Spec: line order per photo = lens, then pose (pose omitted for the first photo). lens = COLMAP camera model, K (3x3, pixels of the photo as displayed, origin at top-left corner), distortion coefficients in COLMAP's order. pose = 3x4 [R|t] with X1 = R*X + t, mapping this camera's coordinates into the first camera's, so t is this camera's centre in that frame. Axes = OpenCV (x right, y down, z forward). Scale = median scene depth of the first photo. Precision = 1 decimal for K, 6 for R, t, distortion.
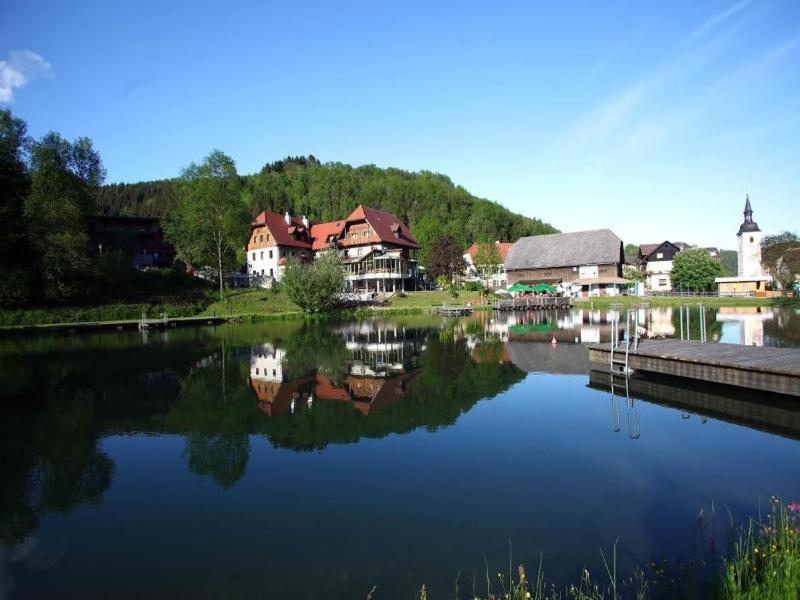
lens RADIAL K [[407.1, 0, 400.0], [0, 407.1, 300.0], [0, 0, 1]] dist [-0.053190, 0.000650]
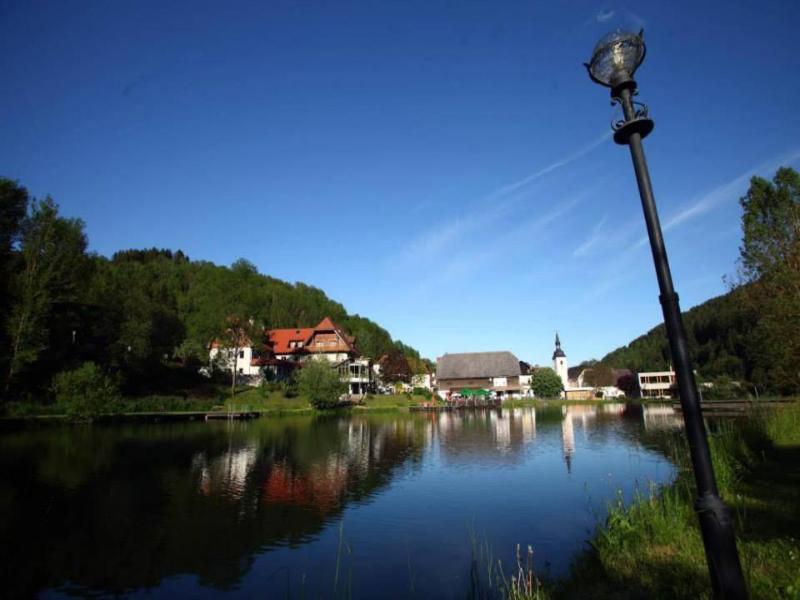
lens RADIAL K [[407.1, 0, 400.0], [0, 407.1, 300.0], [0, 0, 1]] dist [-0.053190, 0.000650]
pose [[0.902308, 0.118461, 0.414496, -0.399363], [-0.004921, 0.964271, -0.264871, 0.026580], [-0.431063, 0.236956, 0.870653, -0.125520]]
